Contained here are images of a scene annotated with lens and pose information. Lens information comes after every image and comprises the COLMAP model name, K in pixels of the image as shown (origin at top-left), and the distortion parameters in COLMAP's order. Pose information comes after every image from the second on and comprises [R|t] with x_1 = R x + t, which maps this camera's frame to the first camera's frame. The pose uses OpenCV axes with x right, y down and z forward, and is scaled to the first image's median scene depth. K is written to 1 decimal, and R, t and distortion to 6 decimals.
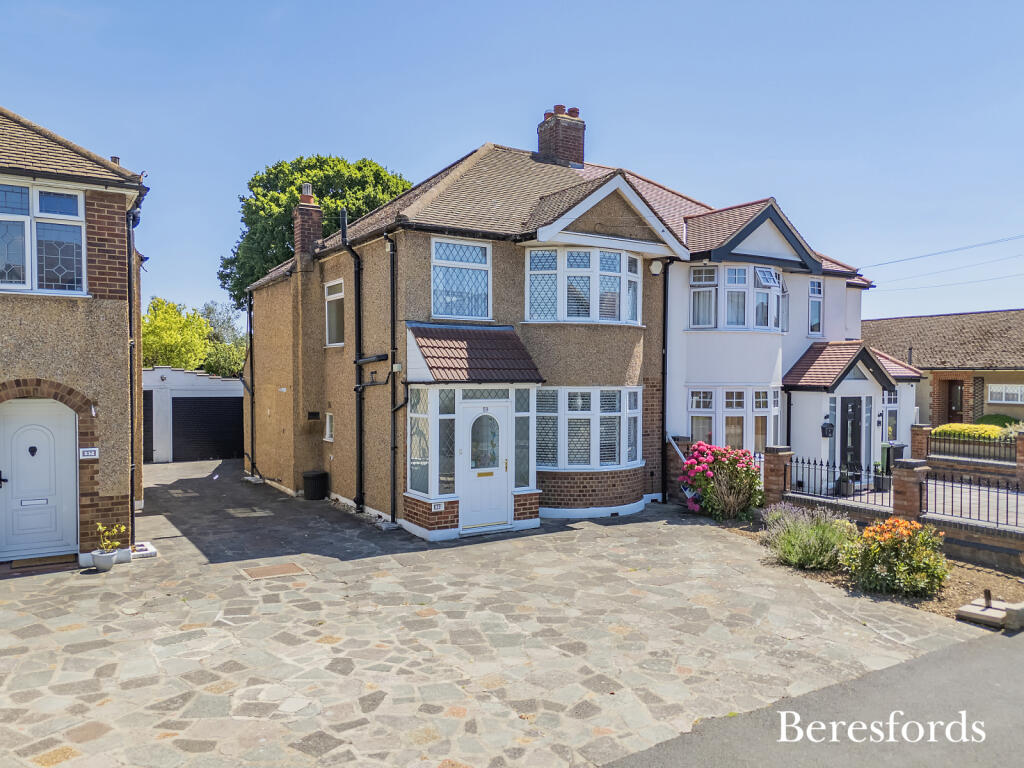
lens RADIAL K [[712.0, 0, 512.0], [0, 712.0, 384.0], [0, 0, 1]] dist [0.058094, -0.039748]
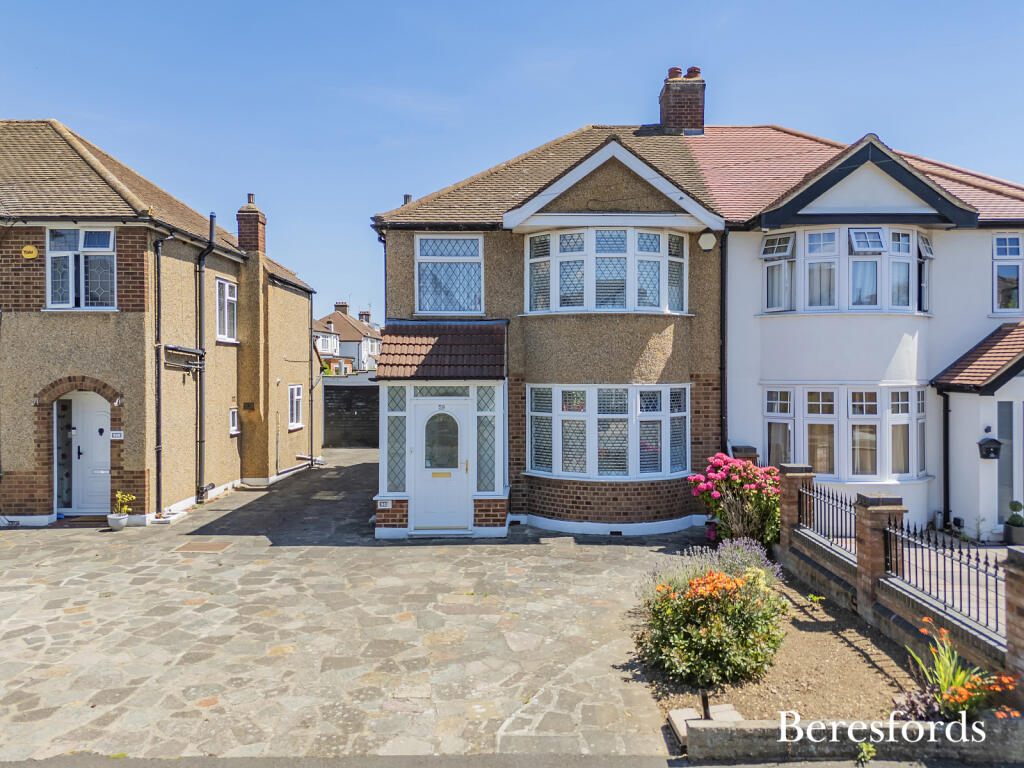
lens RADIAL K [[715.6, 0, 513.8], [0, 715.6, 364.5], [0, 0, 1]] dist [0.060656, -0.042602]
pose [[0.866962, -0.008057, -0.498309, 0.514478], [-0.003225, 0.999758, -0.021775, -0.001353], [0.498364, 0.020486, 0.866726, 0.200606]]
